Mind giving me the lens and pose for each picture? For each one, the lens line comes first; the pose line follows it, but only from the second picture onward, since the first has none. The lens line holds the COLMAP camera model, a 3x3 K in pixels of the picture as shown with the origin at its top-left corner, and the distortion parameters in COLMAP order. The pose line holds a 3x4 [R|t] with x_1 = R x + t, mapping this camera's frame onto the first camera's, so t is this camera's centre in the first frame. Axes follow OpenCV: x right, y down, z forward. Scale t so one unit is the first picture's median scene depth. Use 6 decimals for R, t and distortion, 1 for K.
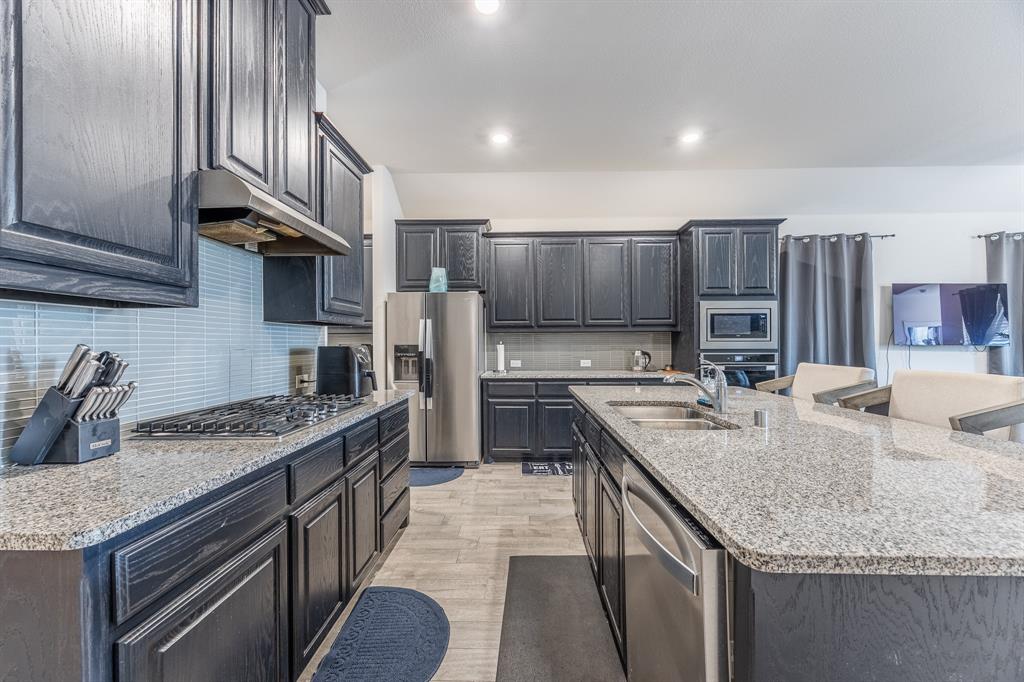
lens RADIAL K [[394.4, 0, 512.7], [0, 394.4, 341.9], [0, 0, 1]] dist [-0.002037, 0.000386]
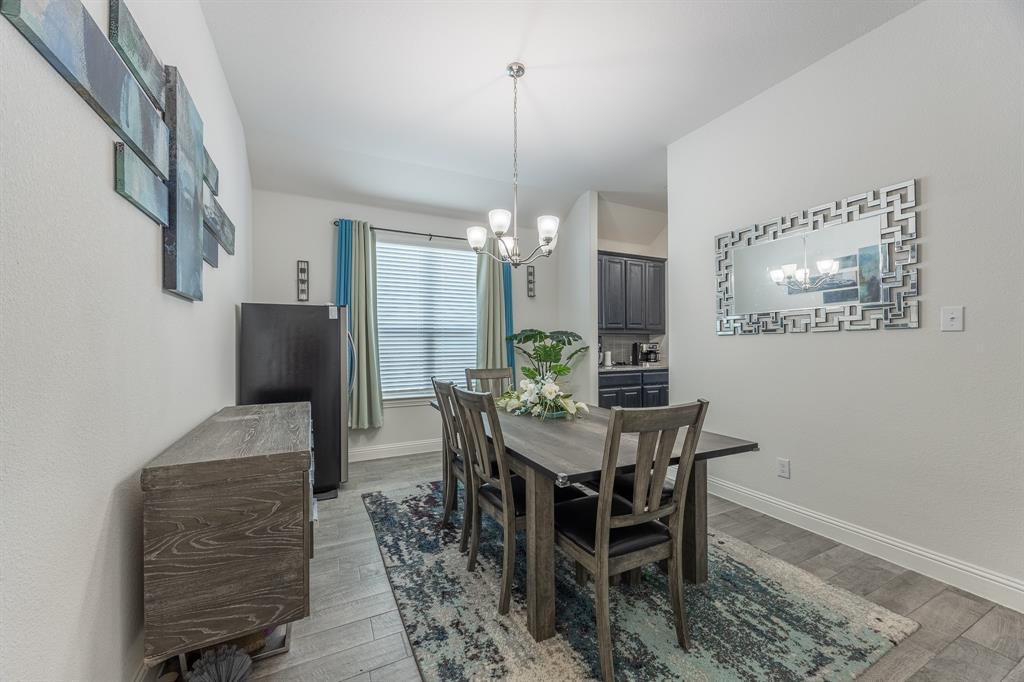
lens RADIAL K [[394.4, 0, 512.8], [0, 394.4, 339.9], [0, 0, 1]] dist [-0.002037, 0.000386]
pose [[0.886006, 0.006005, 0.463634, -1.555350], [-0.004949, 0.999982, -0.003493, 0.003809], [-0.463647, 0.000801, 0.886020, 0.100374]]
